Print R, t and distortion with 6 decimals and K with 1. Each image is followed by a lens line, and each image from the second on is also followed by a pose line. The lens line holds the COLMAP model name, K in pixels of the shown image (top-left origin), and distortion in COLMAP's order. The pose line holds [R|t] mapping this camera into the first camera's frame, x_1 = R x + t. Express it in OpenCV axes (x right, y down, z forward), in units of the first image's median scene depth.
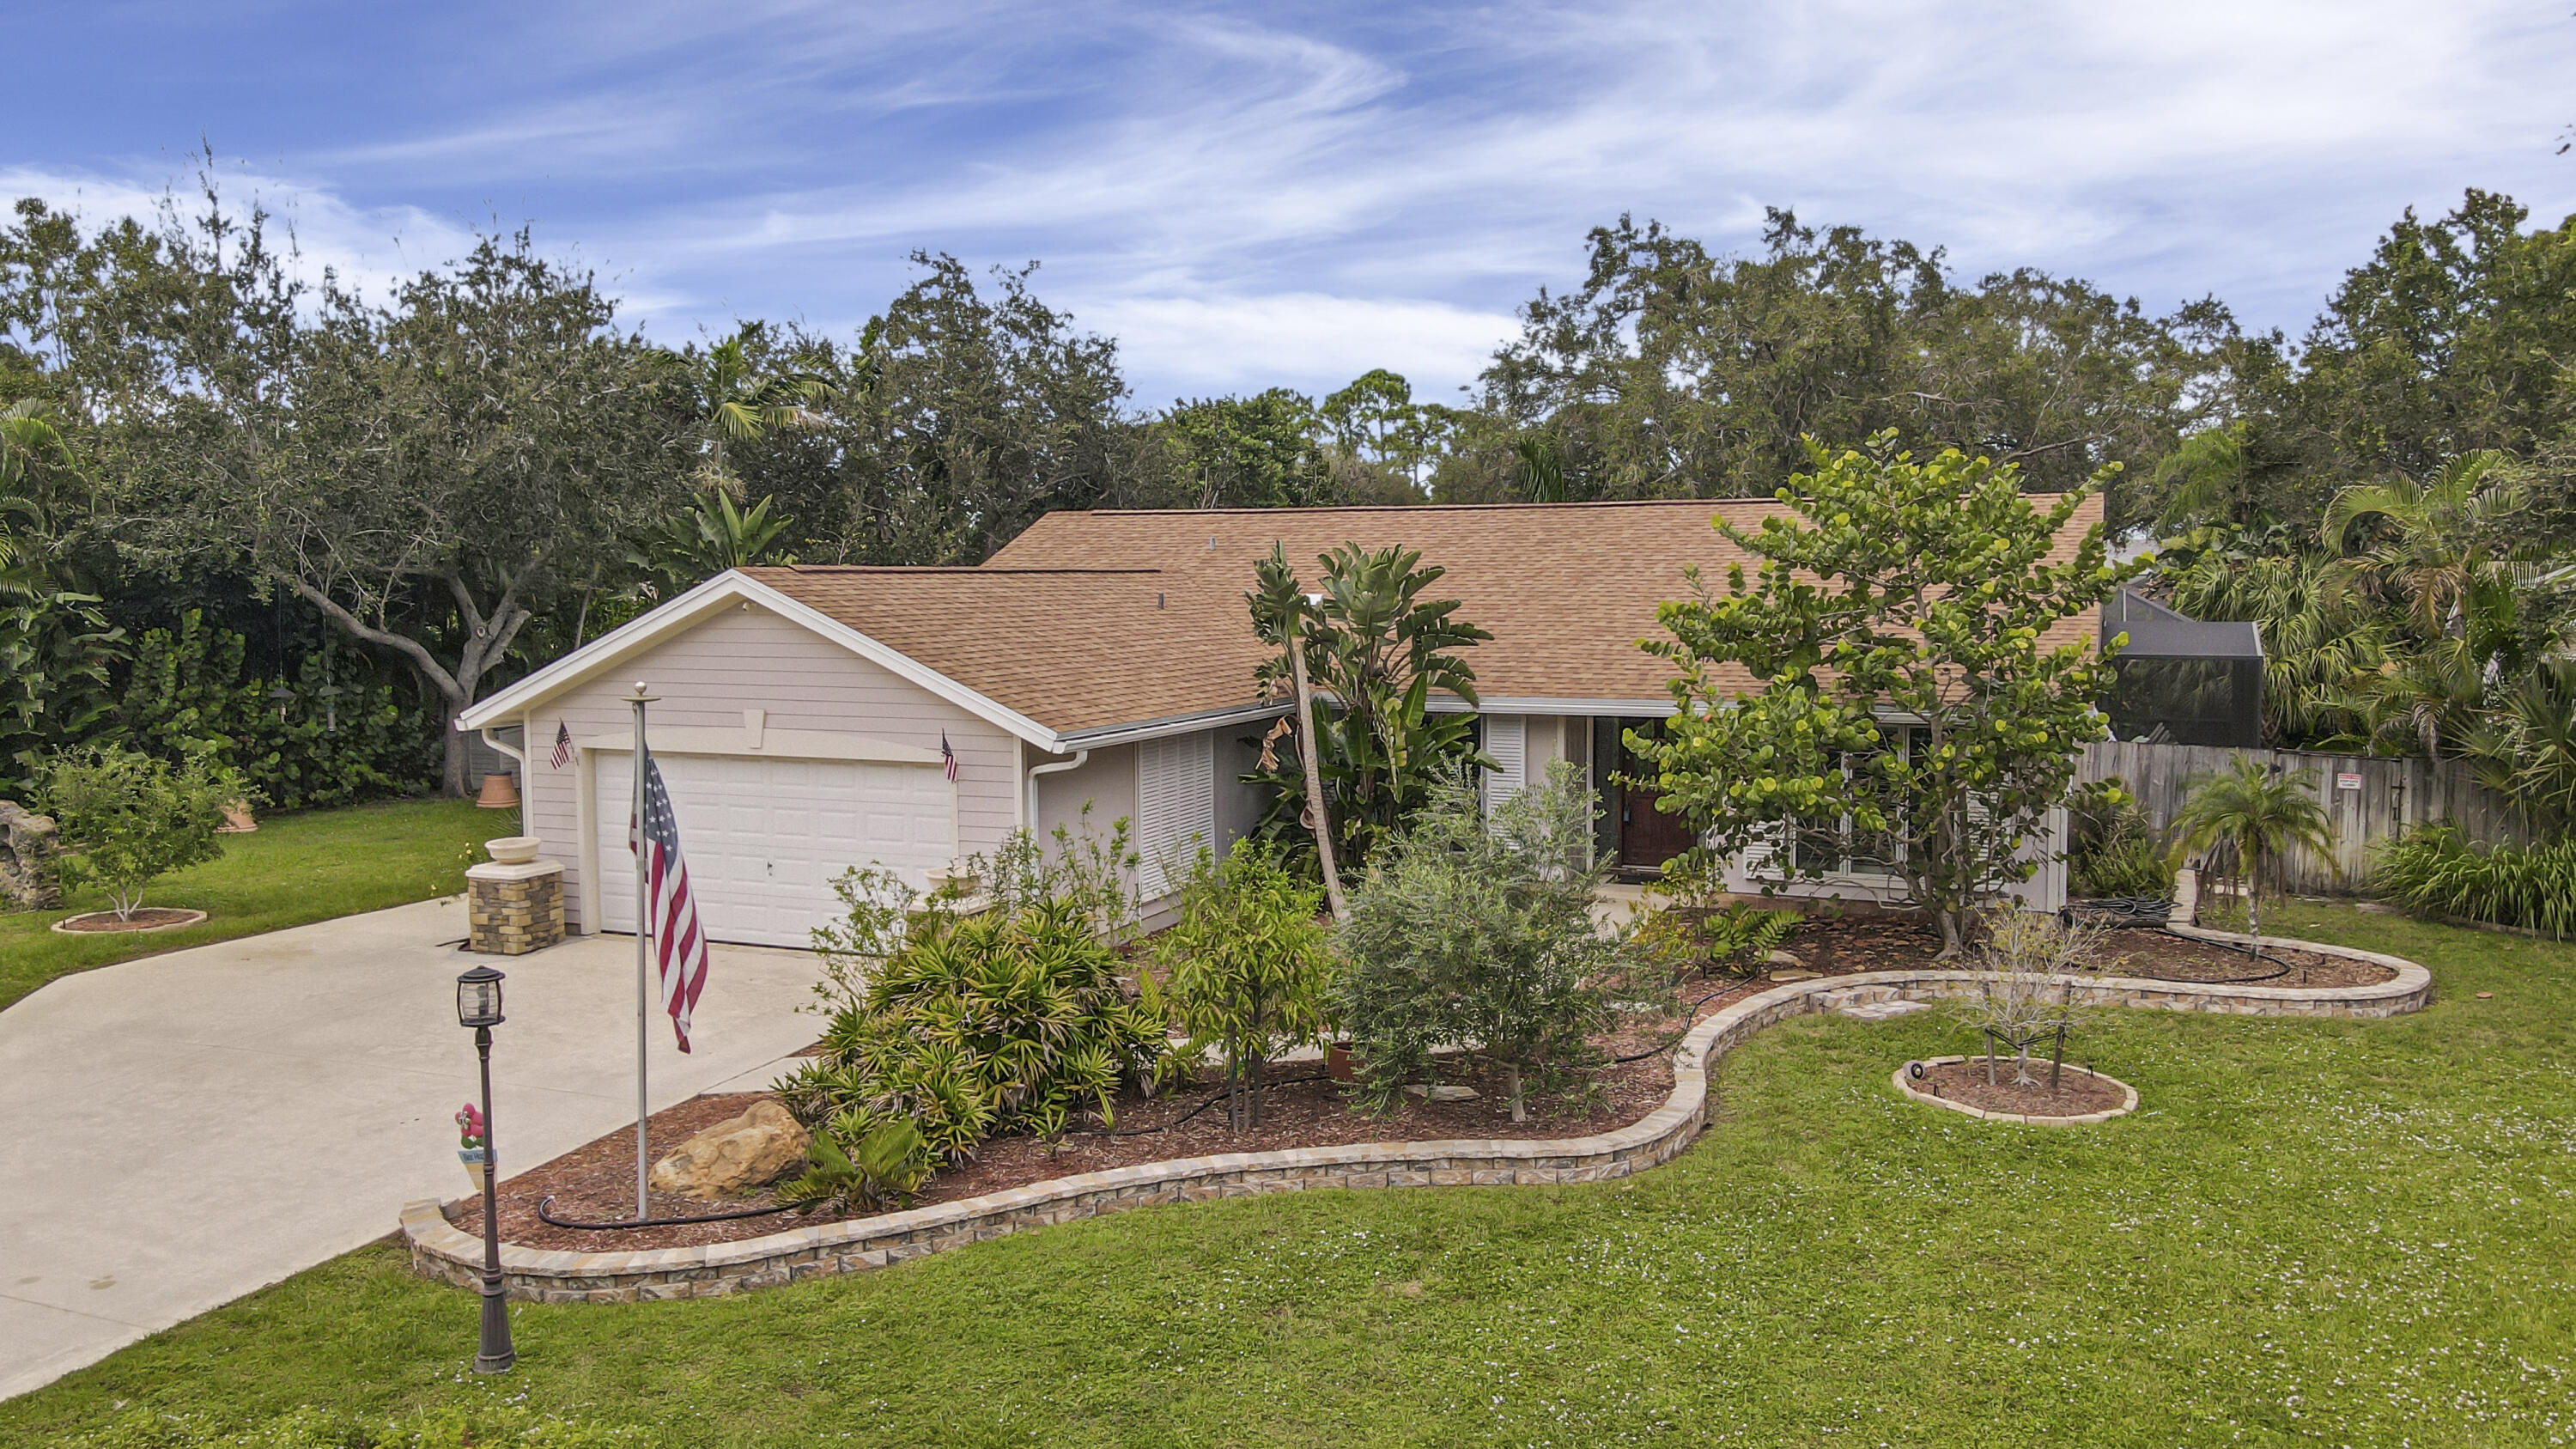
lens RADIAL K [[1922.9, 0, 1295.4], [0, 1922.9, 726.5], [0, 0, 1]] dist [-0.030661, 0.055394]
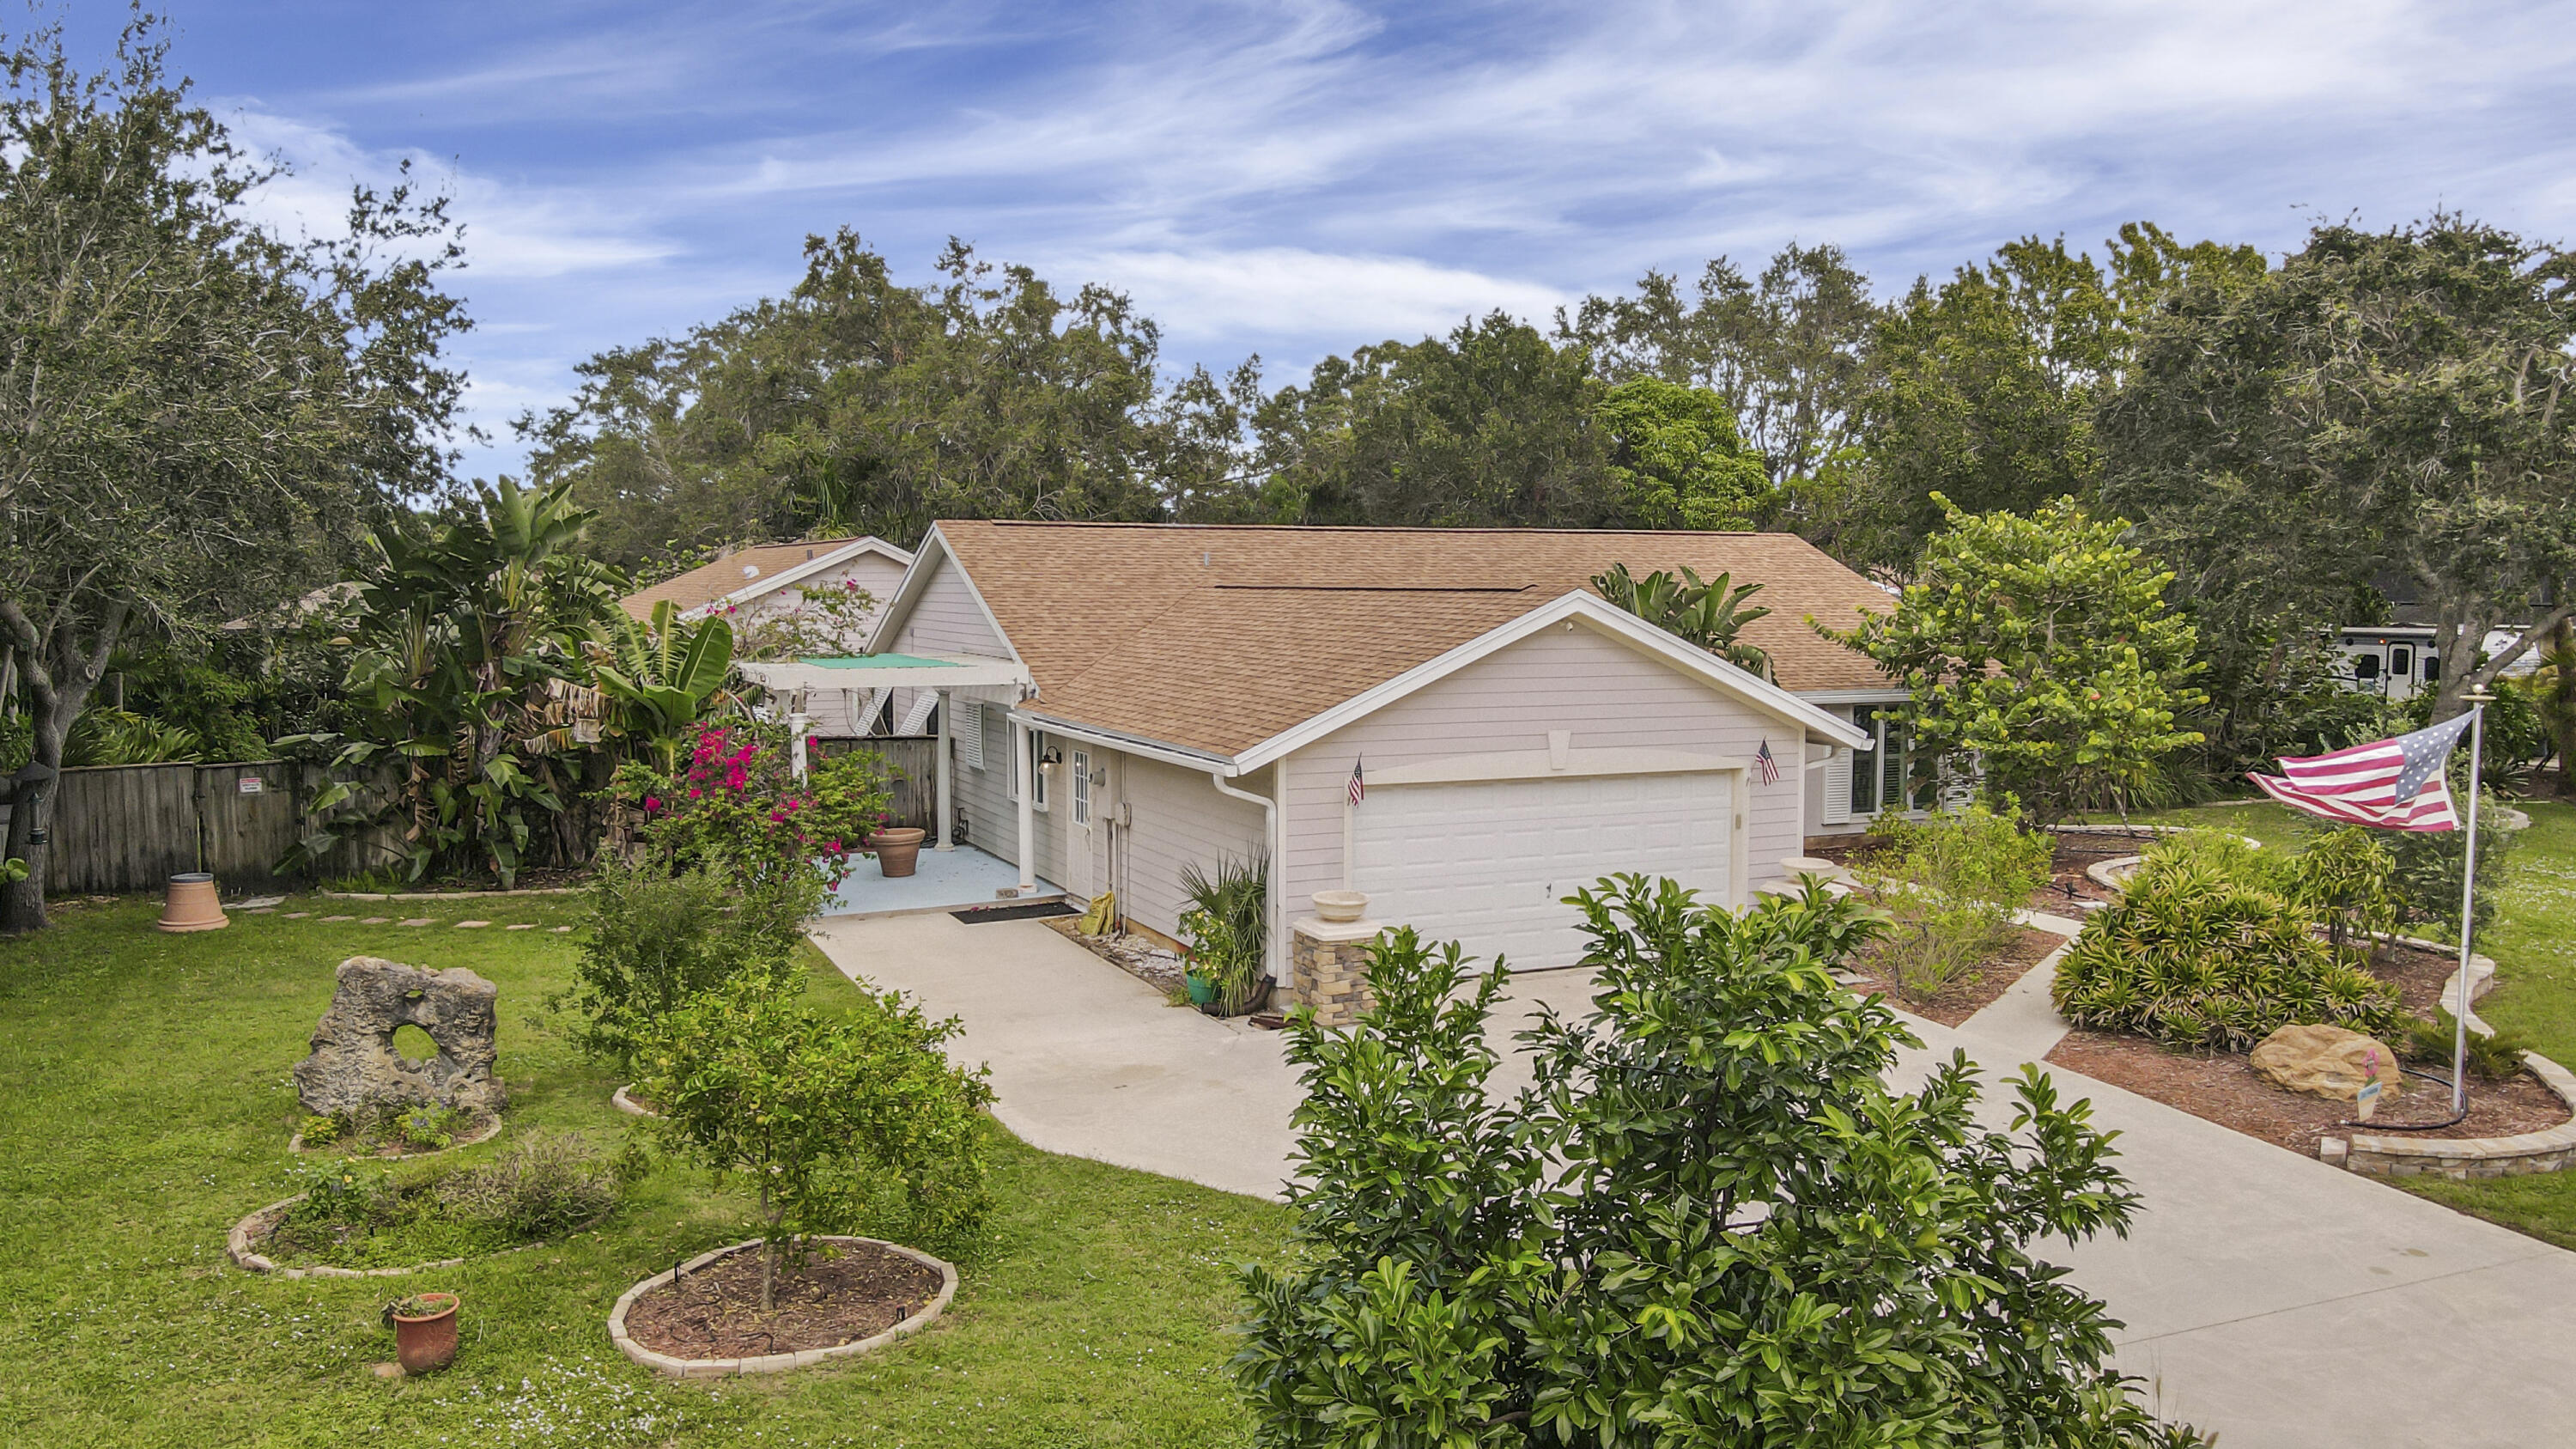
lens RADIAL K [[1922.9, 0, 1295.4], [0, 1922.9, 726.5], [0, 0, 1]] dist [-0.030661, 0.055394]
pose [[0.669970, -0.049733, 0.740721, -1.093939], [0.052753, 0.998421, 0.019321, -0.037108], [-0.740512, 0.026131, 0.671535, 0.436953]]
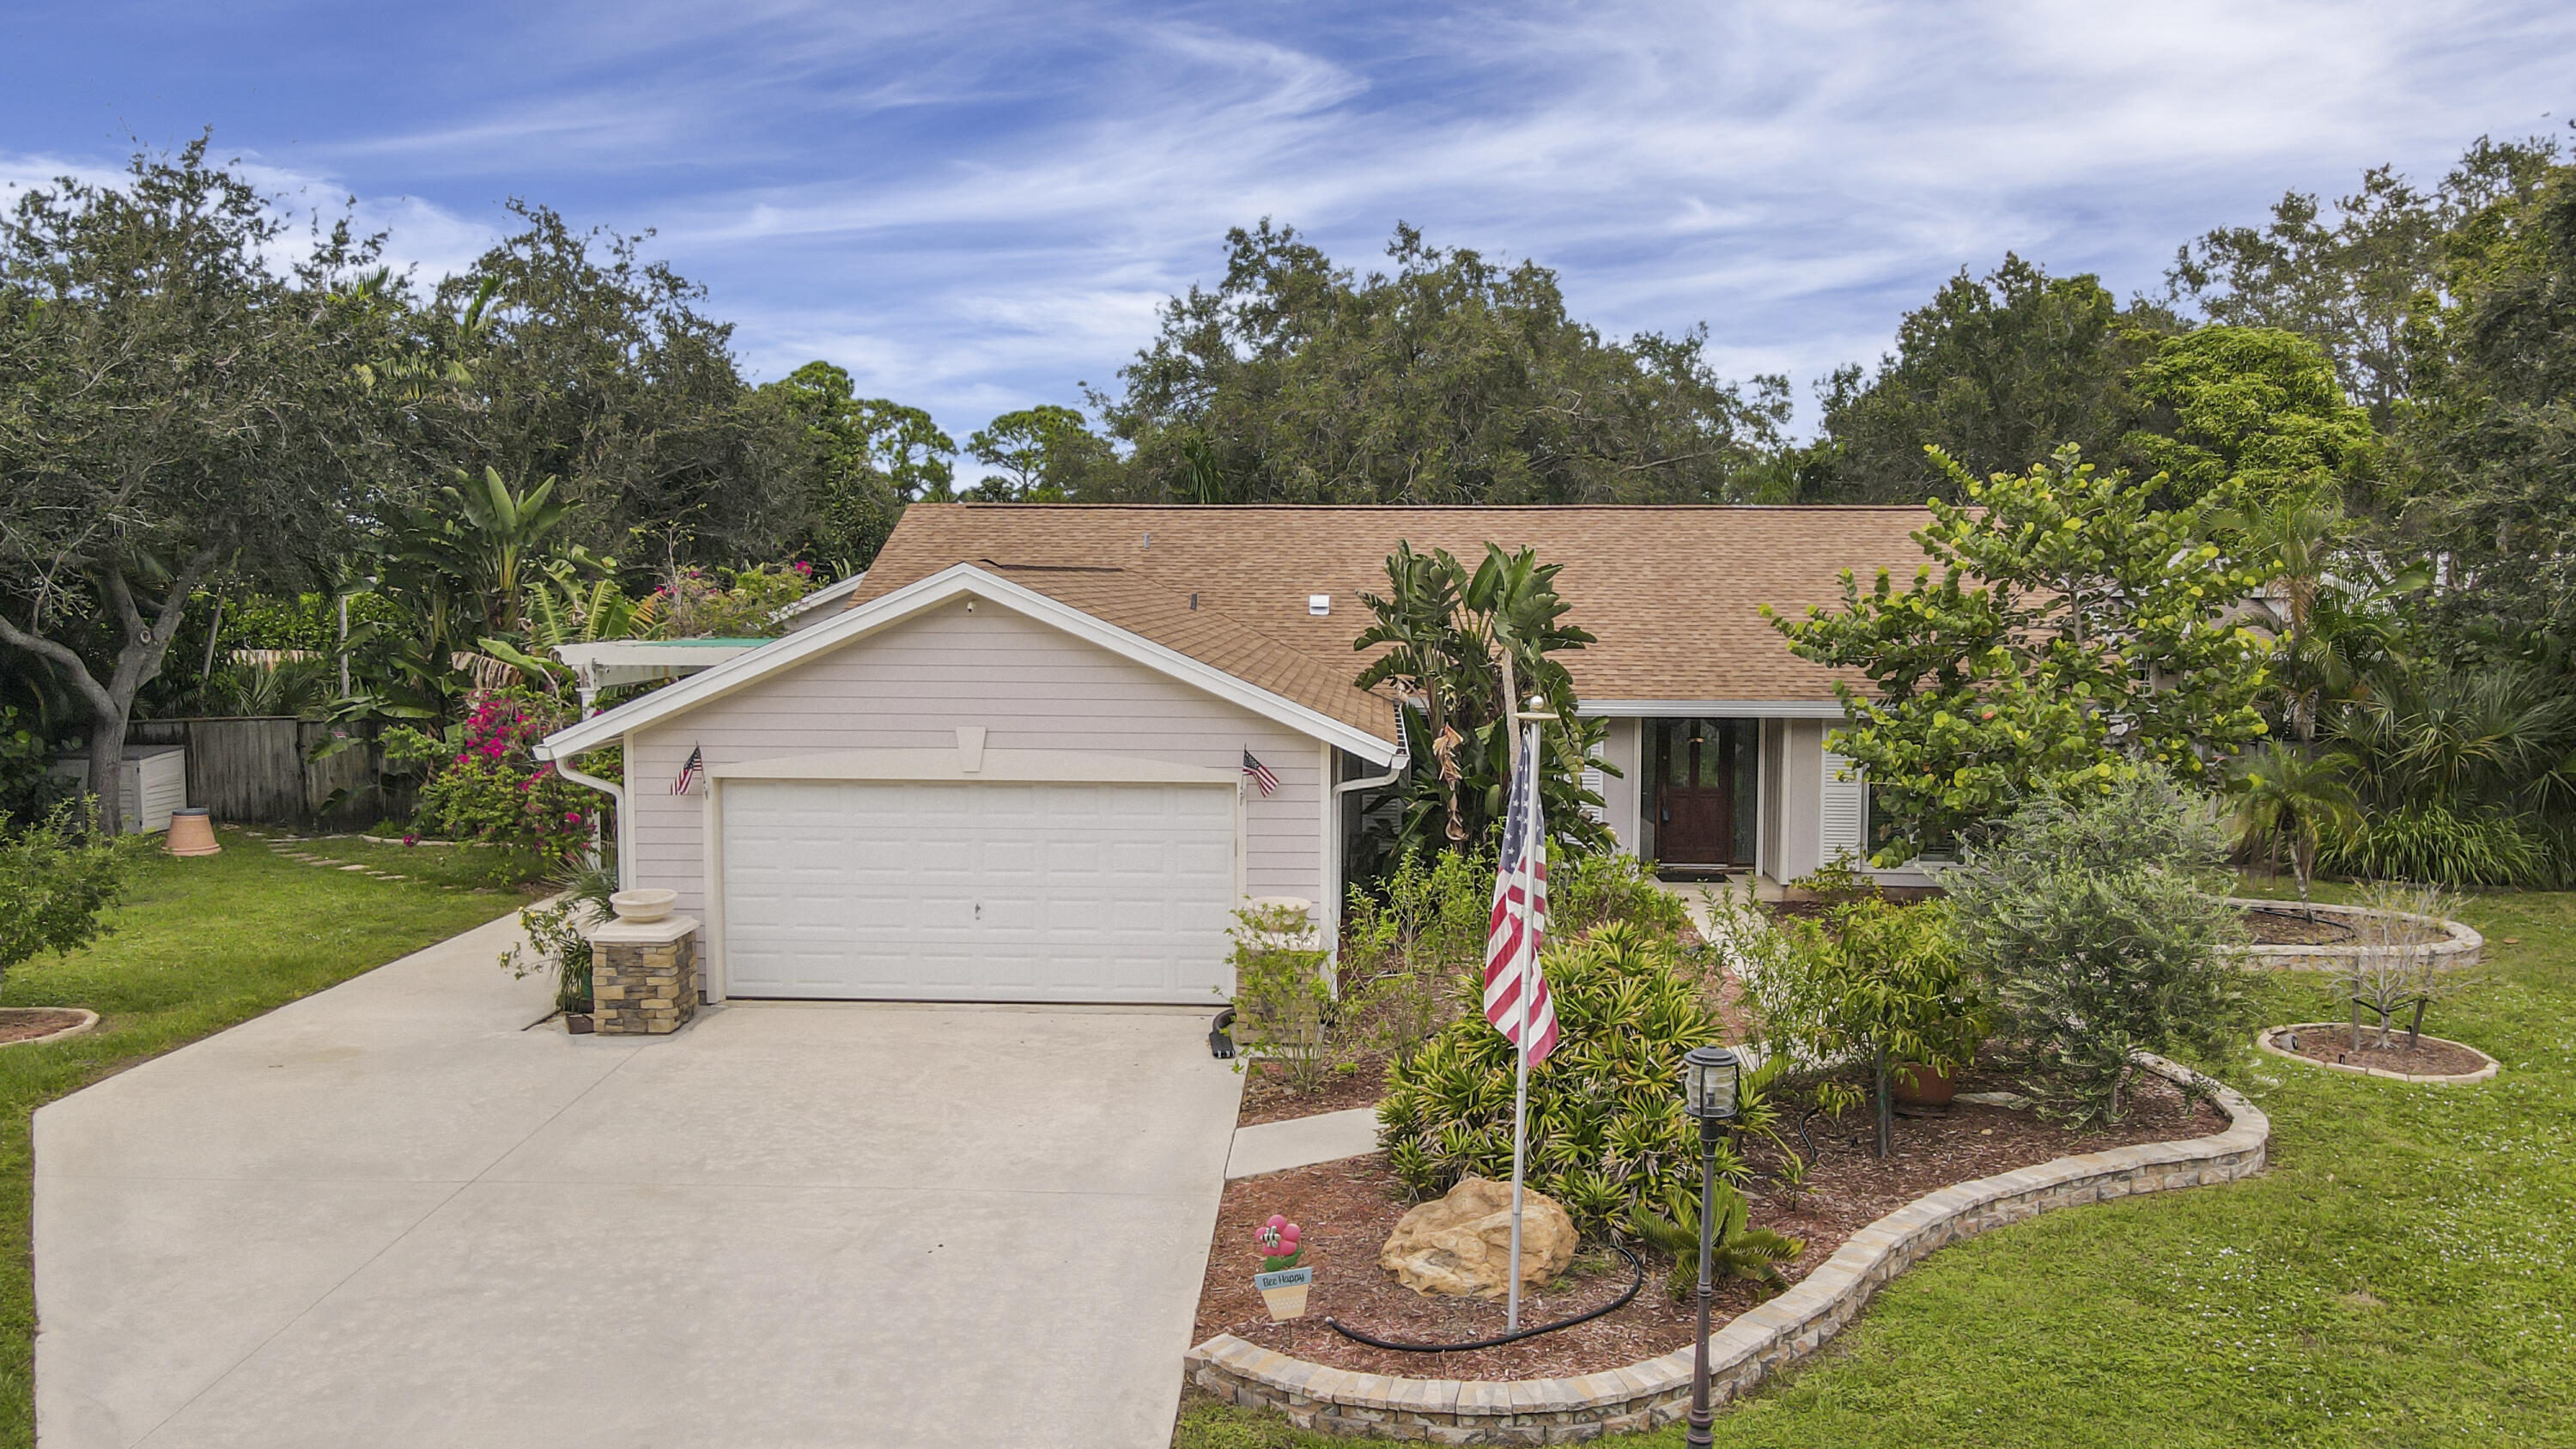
lens RADIAL K [[1922.9, 0, 1295.4], [0, 1922.9, 726.5], [0, 0, 1]] dist [-0.030661, 0.055394]
pose [[0.938449, -0.018288, 0.344935, -0.434733], [0.018743, 0.999822, 0.002015, -0.007894], [-0.344910, 0.004574, 0.938625, 0.143295]]
